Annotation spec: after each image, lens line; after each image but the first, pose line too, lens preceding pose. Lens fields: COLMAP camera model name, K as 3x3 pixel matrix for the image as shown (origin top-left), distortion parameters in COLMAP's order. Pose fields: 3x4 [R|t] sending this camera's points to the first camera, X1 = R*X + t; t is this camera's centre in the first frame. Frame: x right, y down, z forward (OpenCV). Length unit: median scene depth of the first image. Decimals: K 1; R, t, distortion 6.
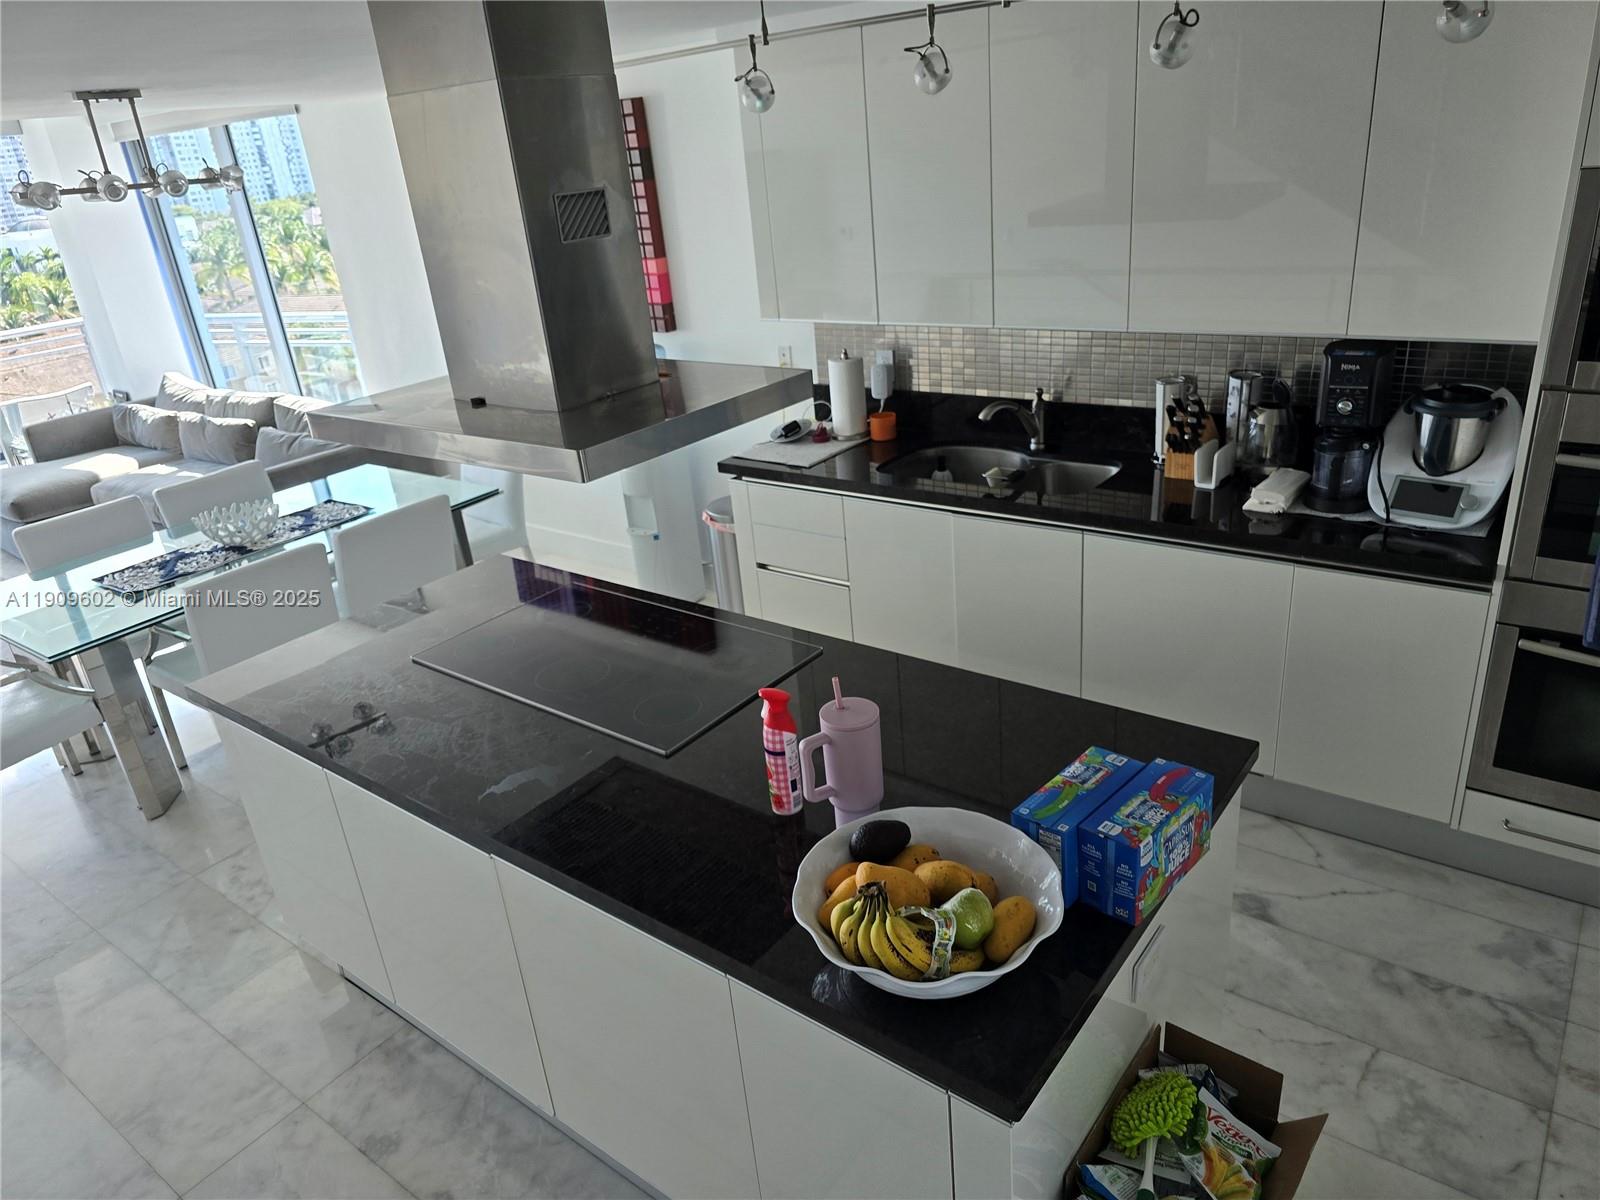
lens RADIAL K [[1108.8, 0, 800.0], [0, 1108.8, 600.0], [0, 0, 1]] dist [0.060379, -0.053978]
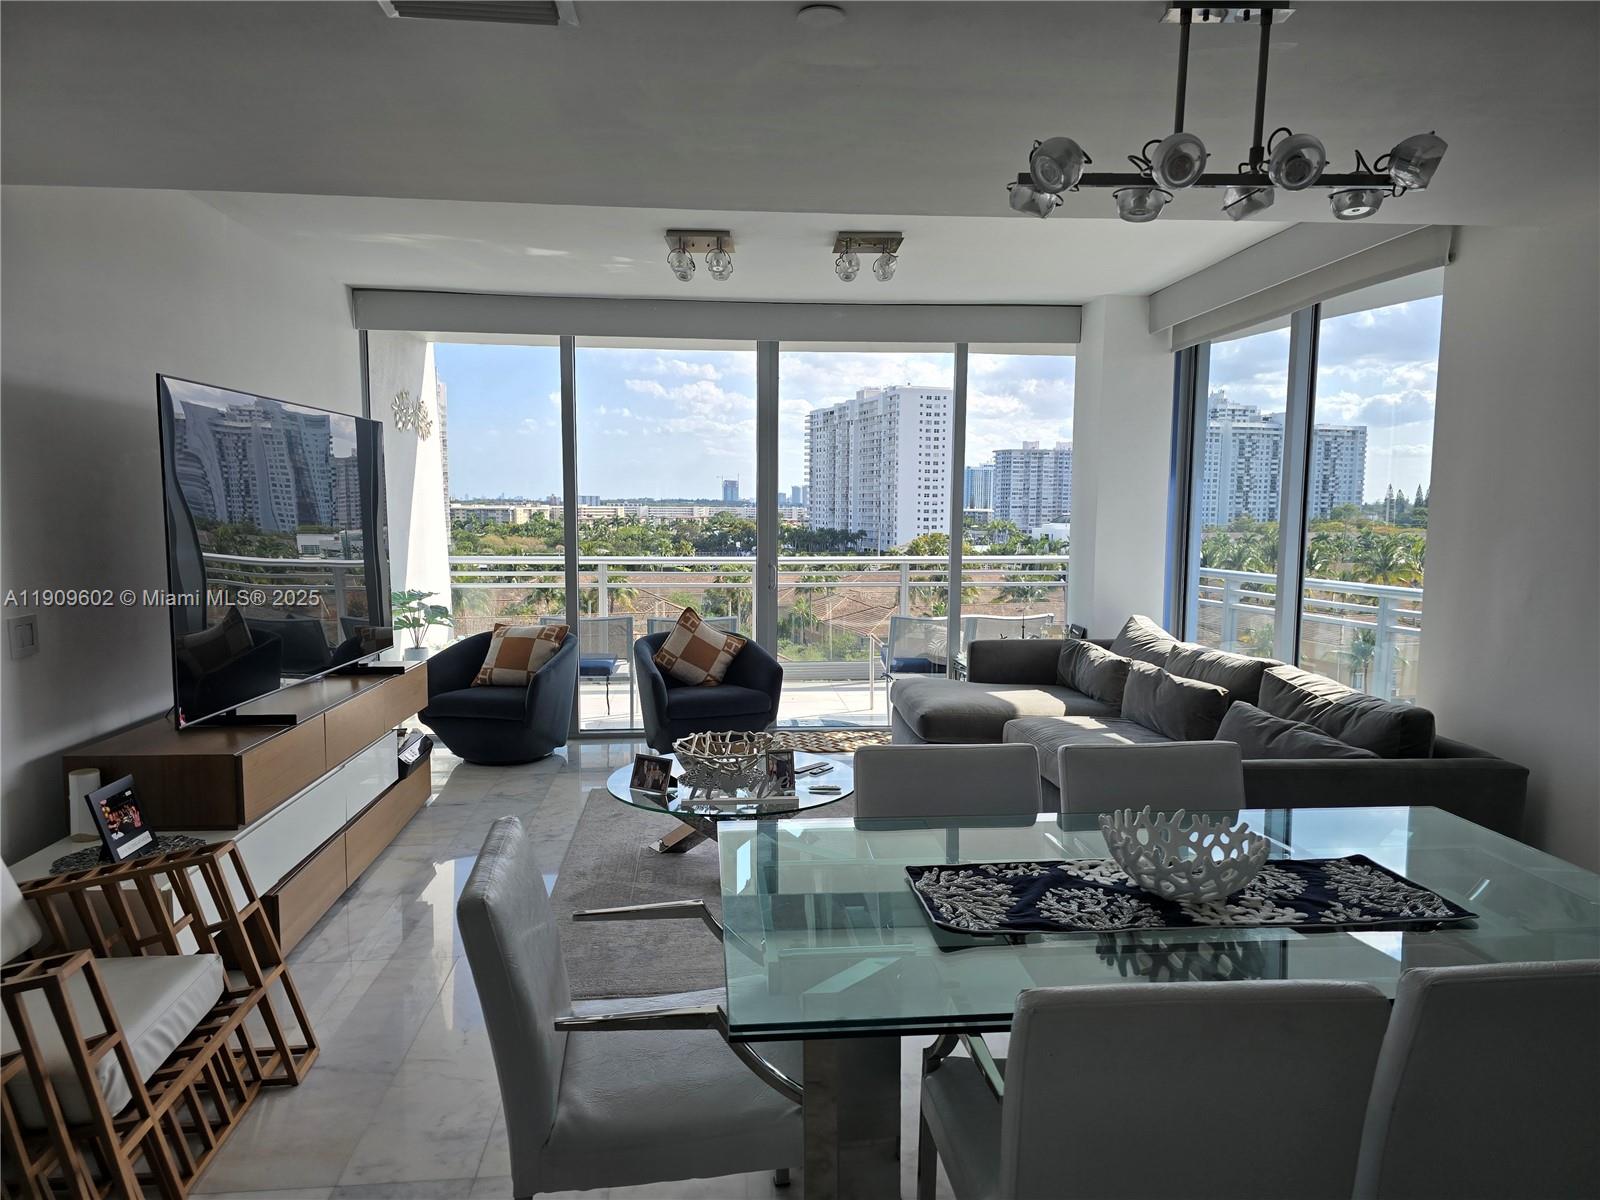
lens RADIAL K [[1081.1, 0, 795.5], [0, 1081.1, 610.9], [0, 0, 1]] dist [0.125149, -0.163719]
pose [[0.674748, 0.173241, -0.717427, -0.266239], [-0.354542, 0.928641, -0.109207, -0.050574], [0.647313, 0.328046, 0.688020, 0.486963]]
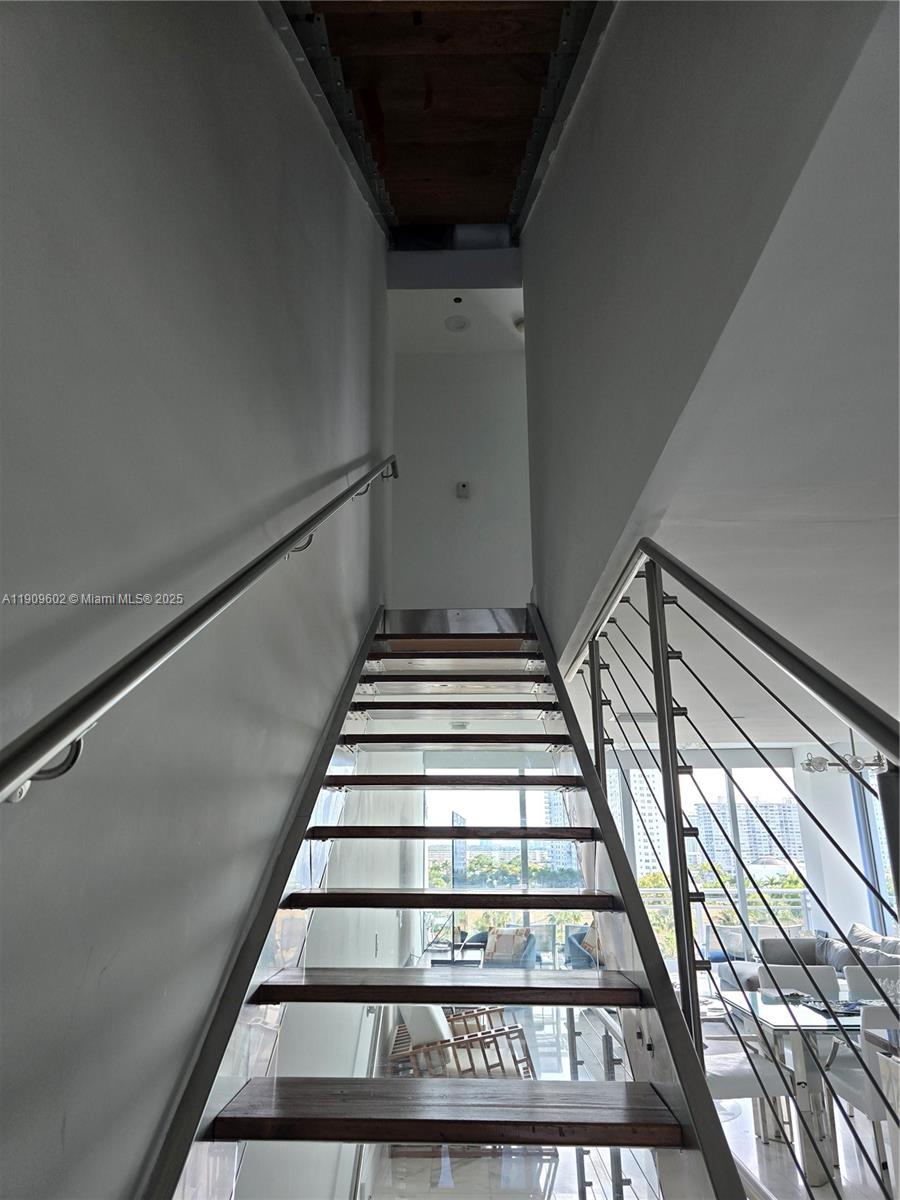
lens RADIAL K [[831.6, 0, 437.1], [0, 831.6, 598.3], [0, 0, 1]] dist [0.060379, -0.053978]
pose [[0.590735, -0.137180, -0.795119, 0.069140], [-0.366252, 0.832481, -0.415733, 0.165349], [0.718952, 0.536802, 0.441533, -0.155220]]
